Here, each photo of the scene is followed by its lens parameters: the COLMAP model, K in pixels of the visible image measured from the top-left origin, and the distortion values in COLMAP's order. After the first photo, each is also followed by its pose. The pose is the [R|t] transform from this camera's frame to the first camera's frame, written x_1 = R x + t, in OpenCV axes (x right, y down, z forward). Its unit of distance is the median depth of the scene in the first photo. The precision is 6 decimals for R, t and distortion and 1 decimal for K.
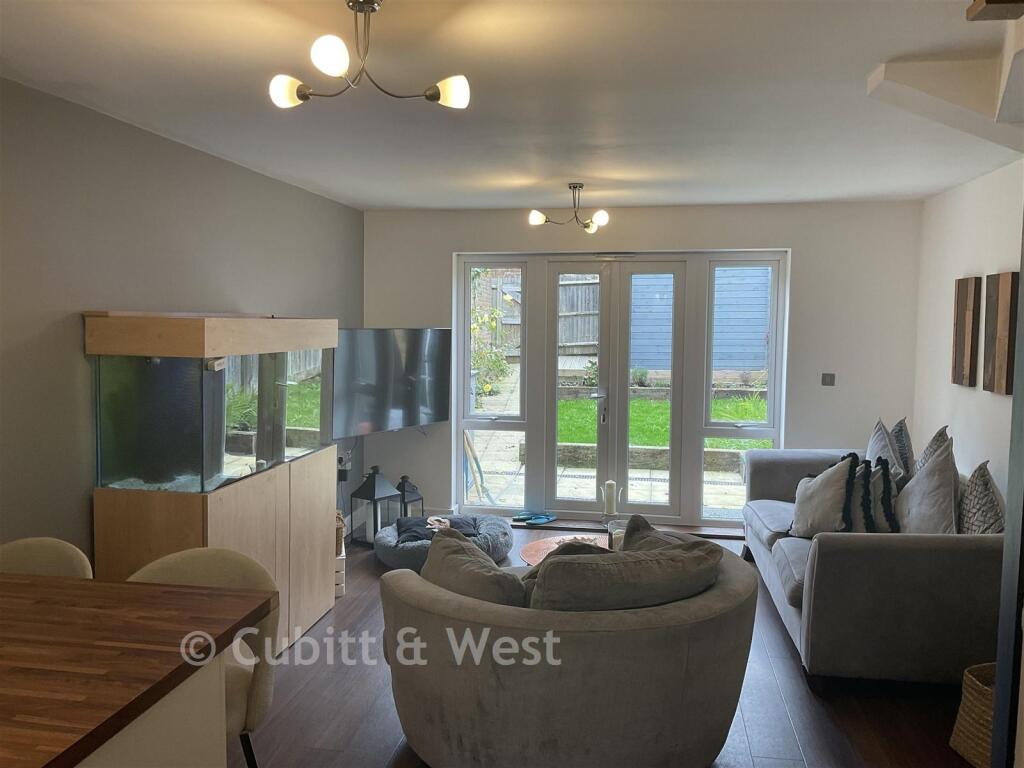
lens RADIAL K [[832.8, 0, 495.8], [0, 832.8, 383.6], [0, 0, 1]] dist [0.095417, -0.277411]
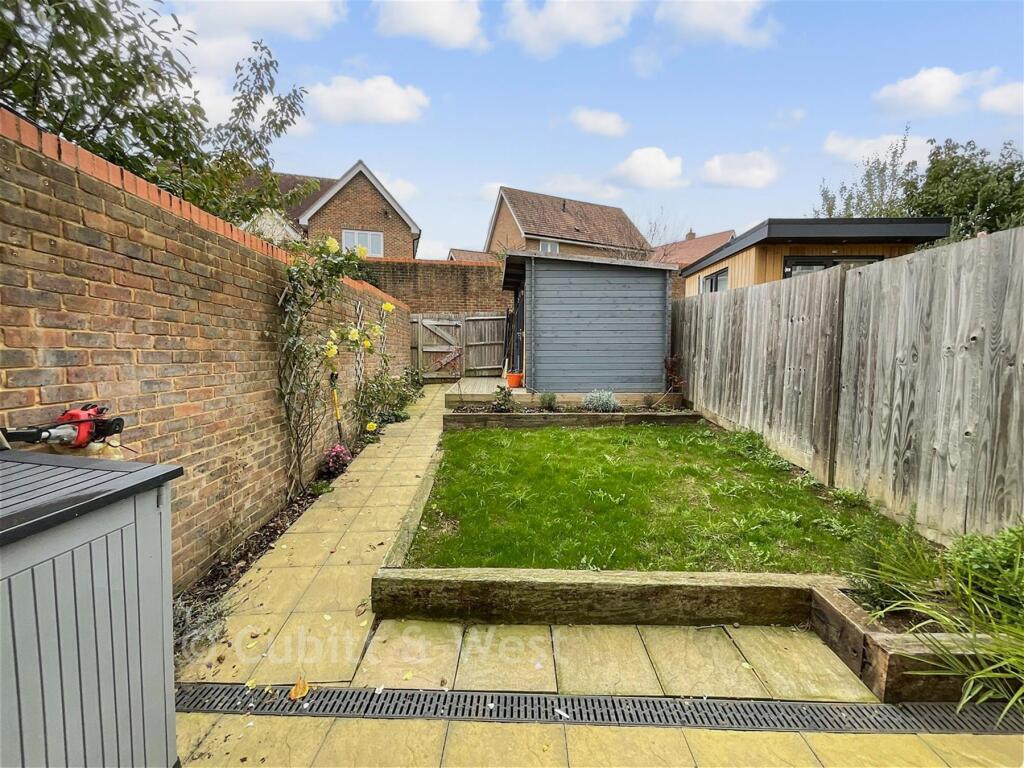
lens RADIAL K [[415.0, 0, 512.0], [0, 415.0, 384.0], [0, 0, 1]] dist [0.000781, 0.000141]
pose [[0.986835, -0.012157, 0.161271, 0.049597], [0.013088, 0.999903, -0.004711, -0.026468], [-0.161198, 0.006759, 0.986899, 0.512868]]
